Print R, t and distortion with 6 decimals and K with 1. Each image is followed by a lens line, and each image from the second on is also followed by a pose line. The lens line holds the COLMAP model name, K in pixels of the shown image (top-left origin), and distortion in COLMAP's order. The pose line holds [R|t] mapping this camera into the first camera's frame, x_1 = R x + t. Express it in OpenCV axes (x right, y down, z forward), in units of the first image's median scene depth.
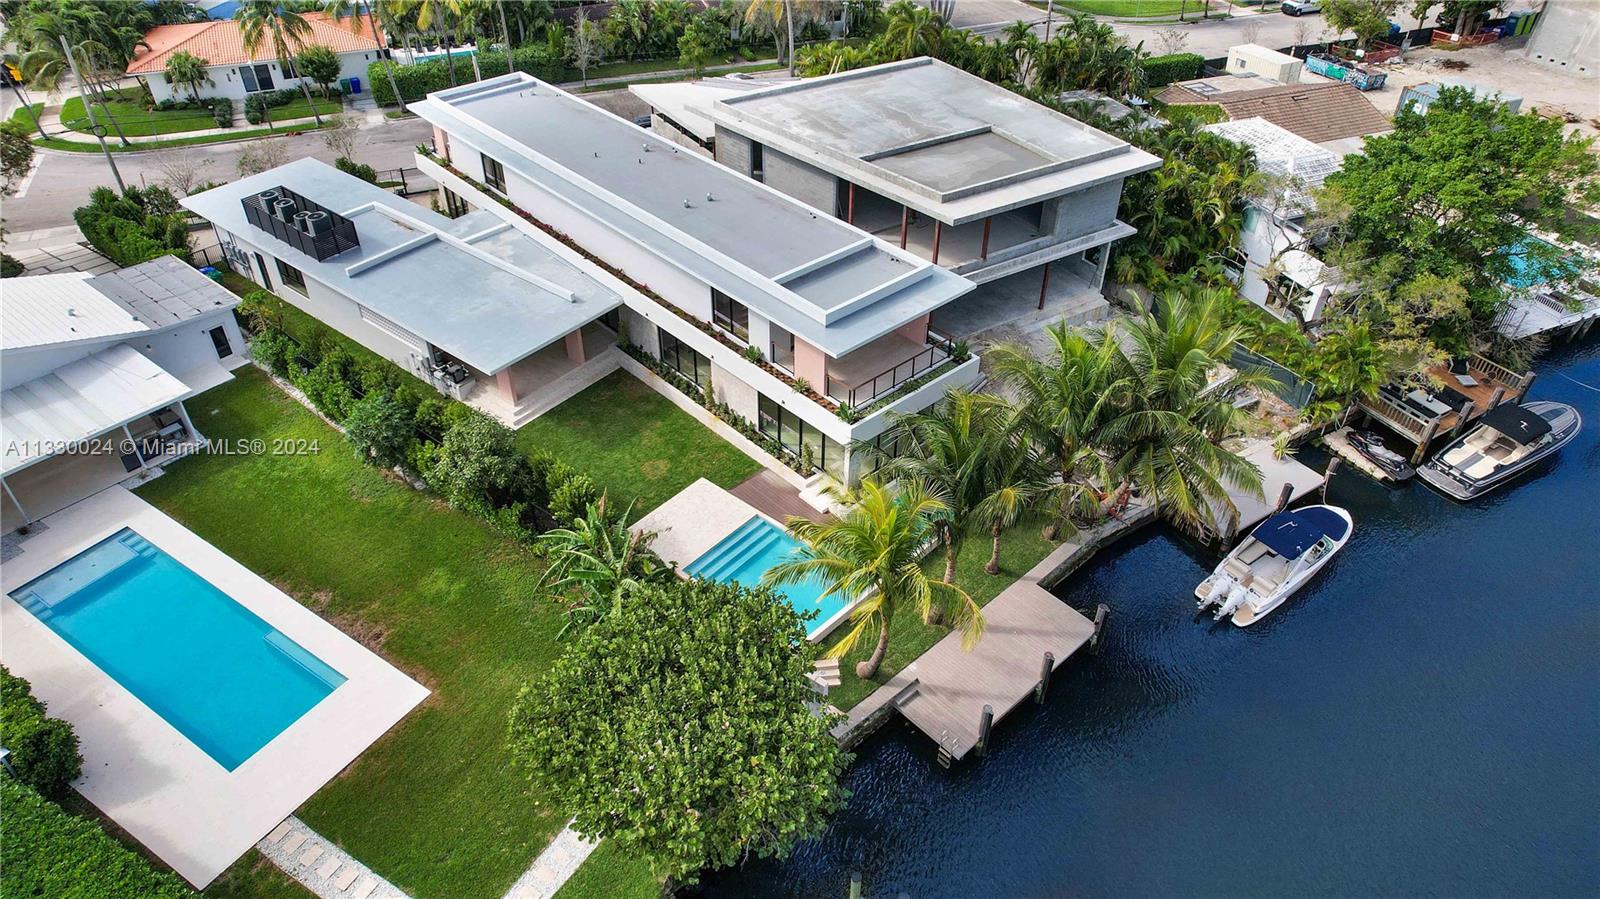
lens RADIAL K [[1020.0, 0, 805.7], [0, 1020.0, 450.8], [0, 0, 1]] dist [-0.045654, 0.029192]
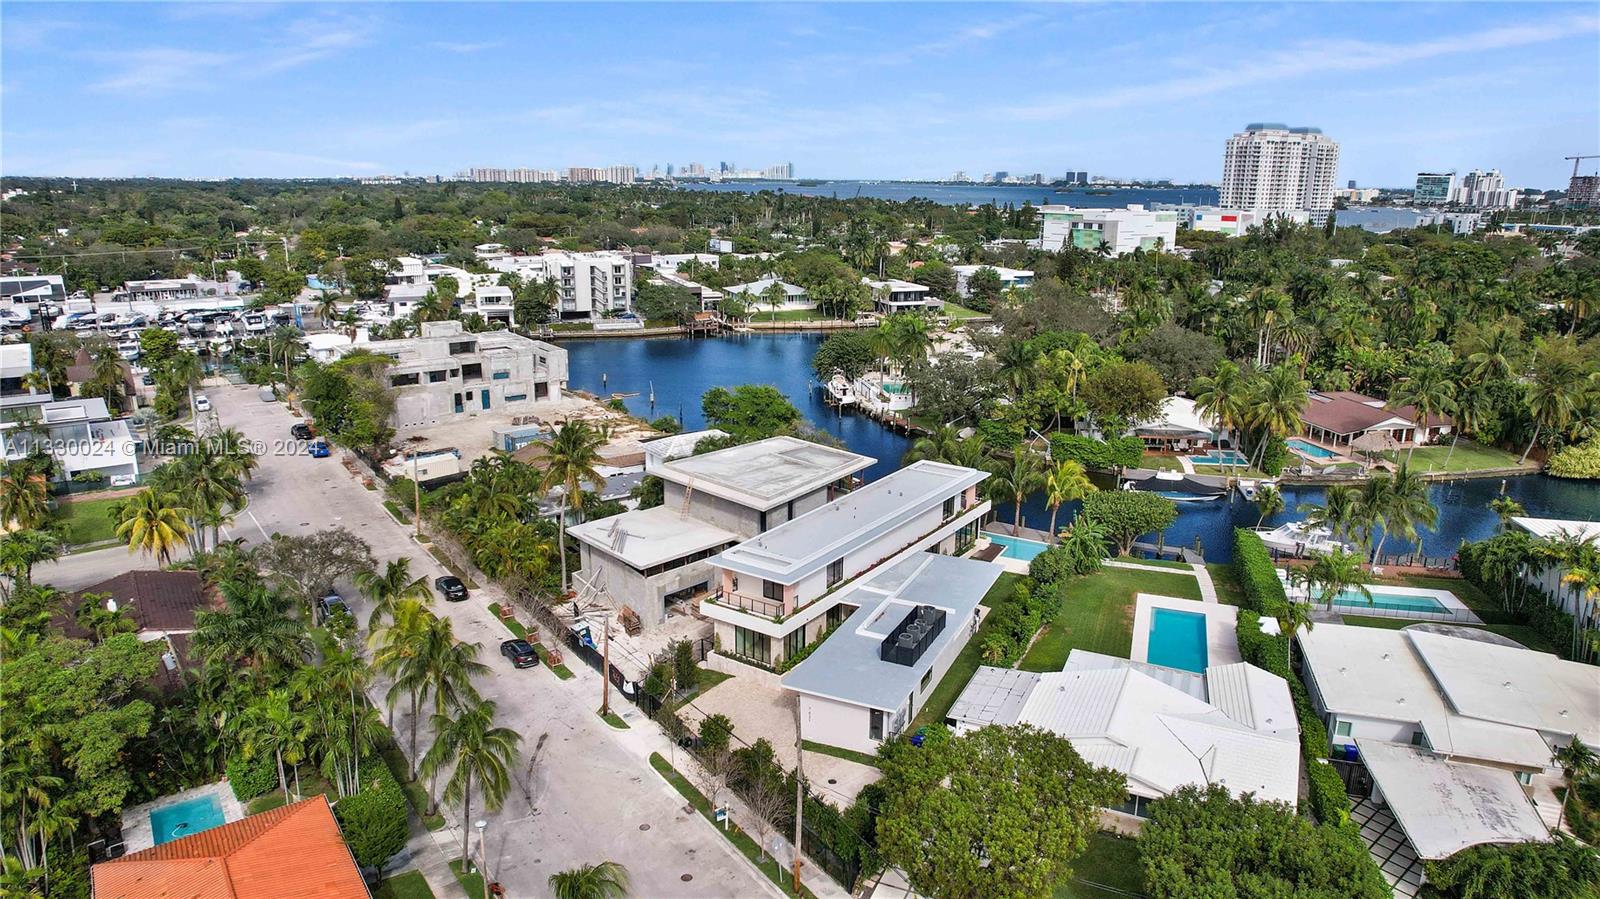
lens RADIAL K [[1020.0, 0, 804.9], [0, 1020.0, 439.2], [0, 0, 1]] dist [-0.045654, 0.029192]
pose [[-0.225364, -0.255367, 0.940212, -2.105946], [0.595310, 0.727839, 0.340378, -1.214361], [-0.771244, 0.636426, -0.012006, 1.191342]]
